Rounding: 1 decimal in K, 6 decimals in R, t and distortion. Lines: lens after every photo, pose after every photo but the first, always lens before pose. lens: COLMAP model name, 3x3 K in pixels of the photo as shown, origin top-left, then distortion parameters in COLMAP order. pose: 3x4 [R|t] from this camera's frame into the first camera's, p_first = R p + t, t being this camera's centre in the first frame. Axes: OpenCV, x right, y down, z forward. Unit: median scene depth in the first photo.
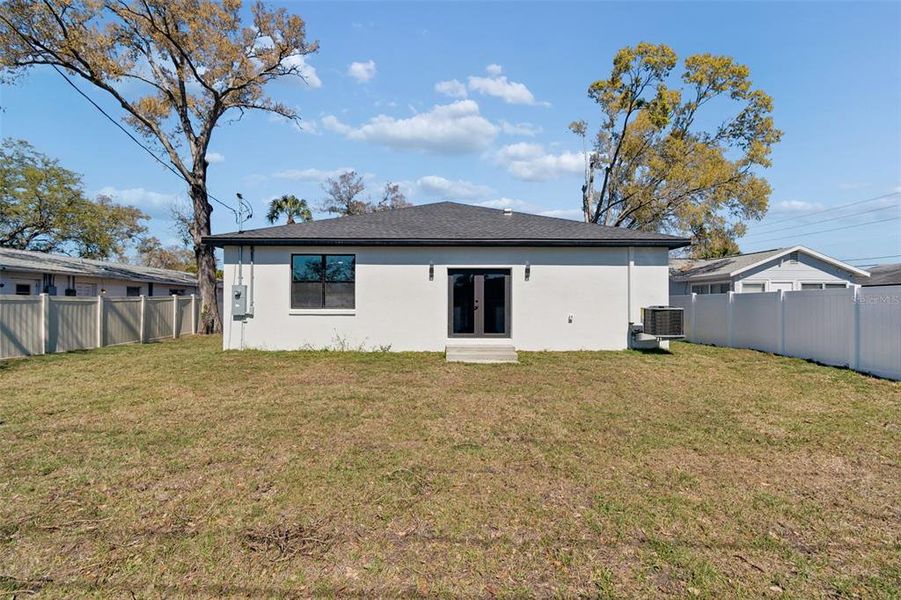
lens RADIAL K [[397.6, 0, 450.5], [0, 397.6, 300.0], [0, 0, 1]] dist [0.001480, 0.000124]
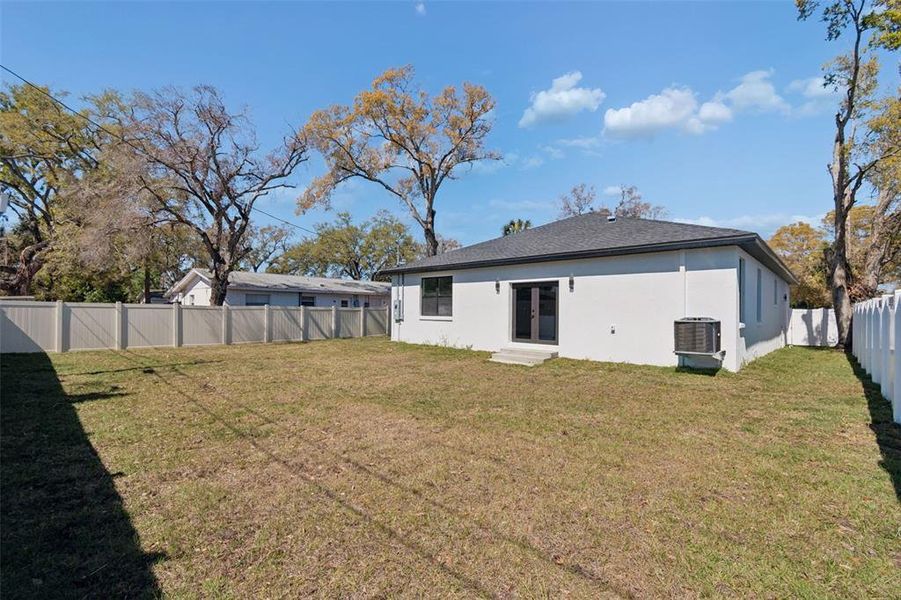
lens RADIAL K [[402.3, 0, 441.1], [0, 402.3, 309.3], [0, 0, 1]] dist [0.000413, 0.000024]
pose [[0.711750, 0.001174, -0.702432, 0.689539], [0.002150, 0.999990, 0.003849, -0.007024], [0.702430, -0.004250, 0.711740, 0.001744]]
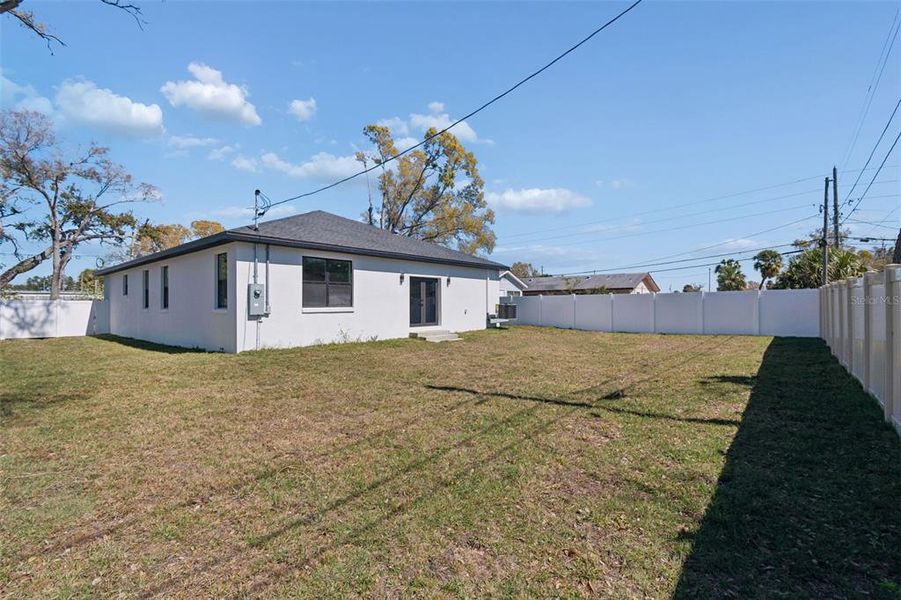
lens RADIAL K [[397.6, 0, 450.5], [0, 397.6, 300.0], [0, 0, 1]] dist [0.001480, 0.000124]
pose [[0.645889, 0.000681, 0.763431, -0.958442], [-0.000075, 1.000000, -0.000828, 0.002662], [-0.763431, 0.000477, 0.645889, 0.008495]]
